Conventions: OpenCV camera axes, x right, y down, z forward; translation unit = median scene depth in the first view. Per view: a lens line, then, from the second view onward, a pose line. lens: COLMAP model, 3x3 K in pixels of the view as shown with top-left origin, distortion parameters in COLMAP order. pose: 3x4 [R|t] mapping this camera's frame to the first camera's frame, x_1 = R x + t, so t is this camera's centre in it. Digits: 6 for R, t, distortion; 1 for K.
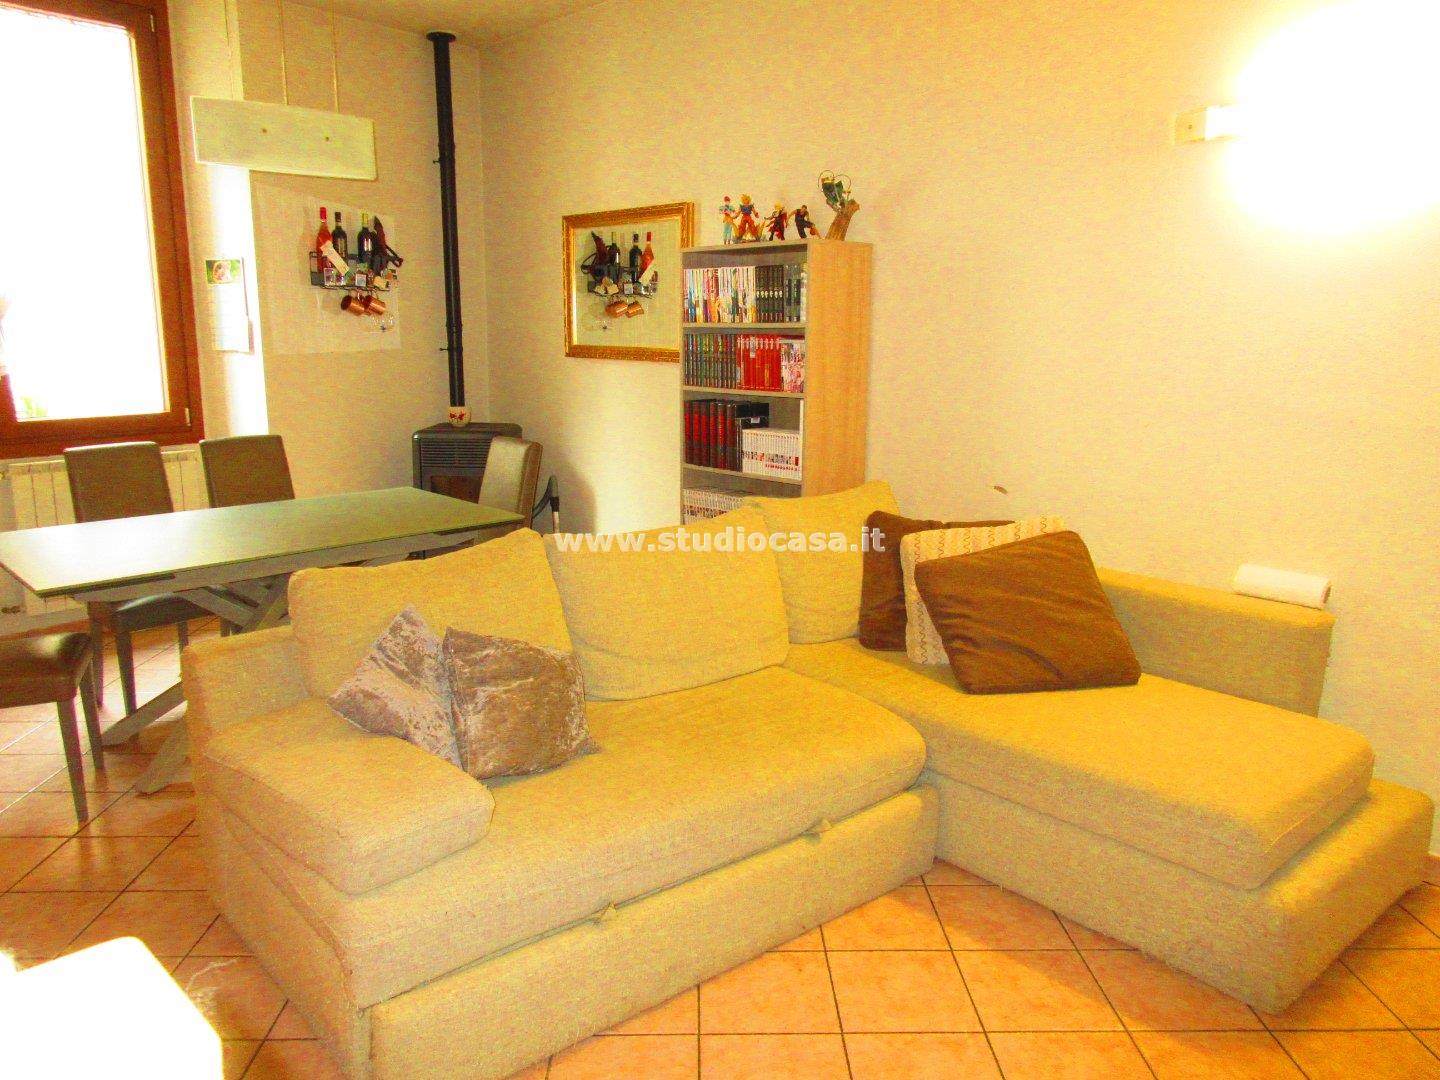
lens RADIAL K [[1077.9, 0, 719.5], [0, 1077.9, 540.9], [0, 0, 1]] dist [-0.000556, 0.000236]
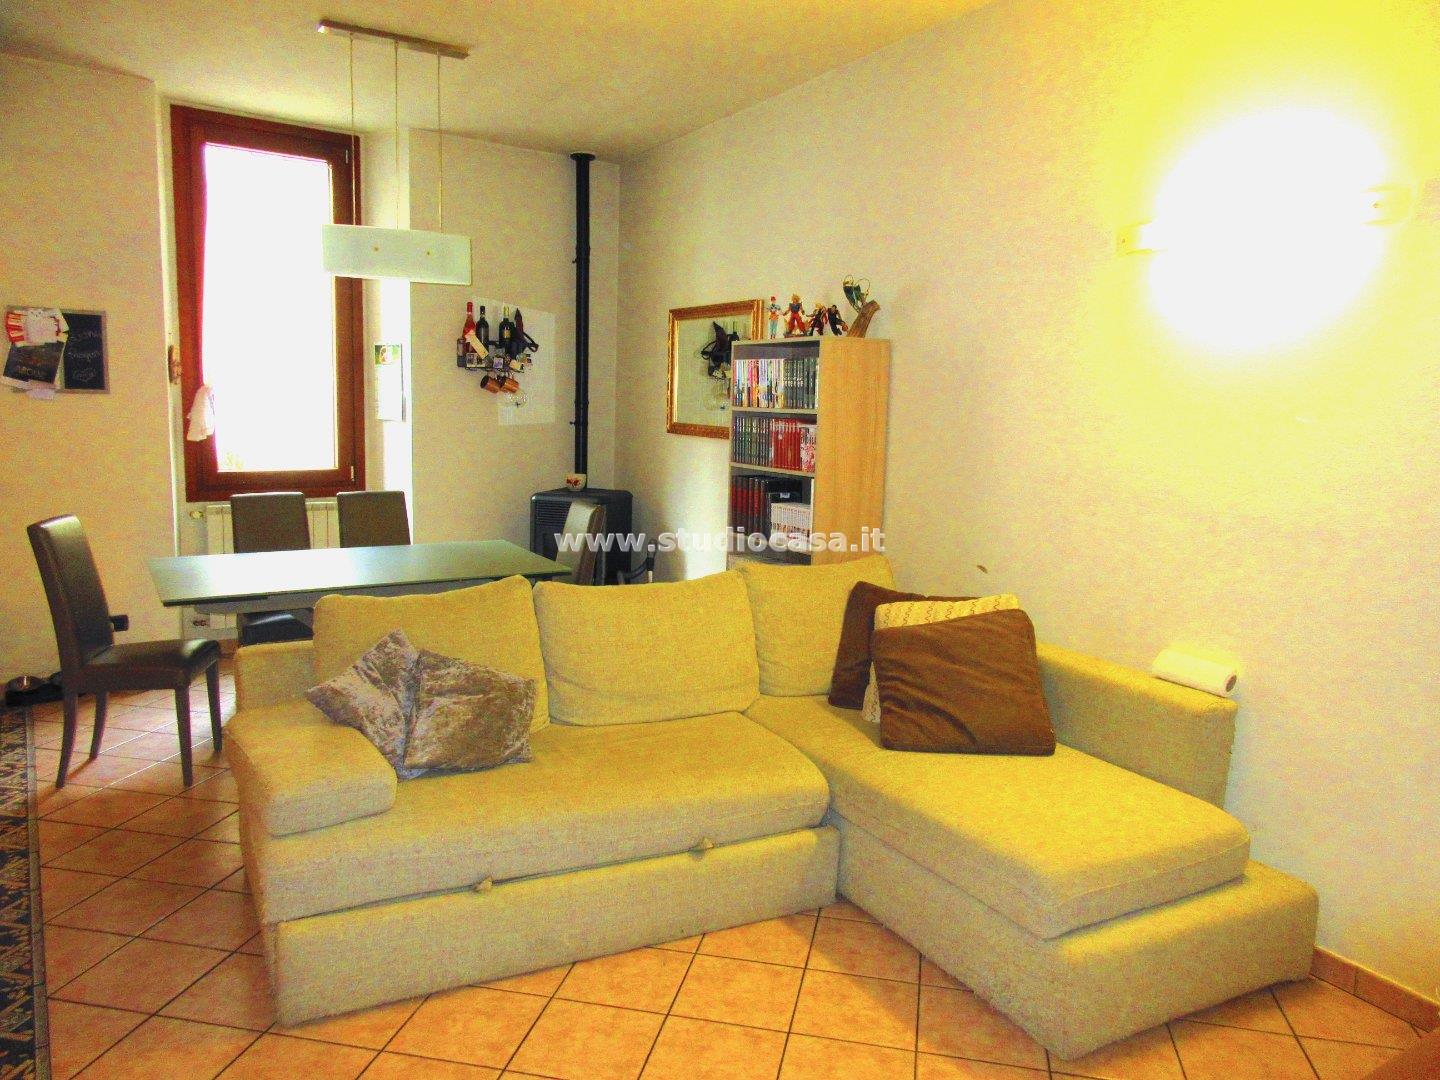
lens RADIAL K [[1077.9, 0, 719.0], [0, 1077.9, 539.7], [0, 0, 1]] dist [-0.000556, 0.000236]
pose [[0.974084, 0.050455, -0.220488, 0.246629], [-0.065612, 0.995919, -0.061965, 0.007364], [0.216461, 0.074826, 0.973419, -0.101633]]
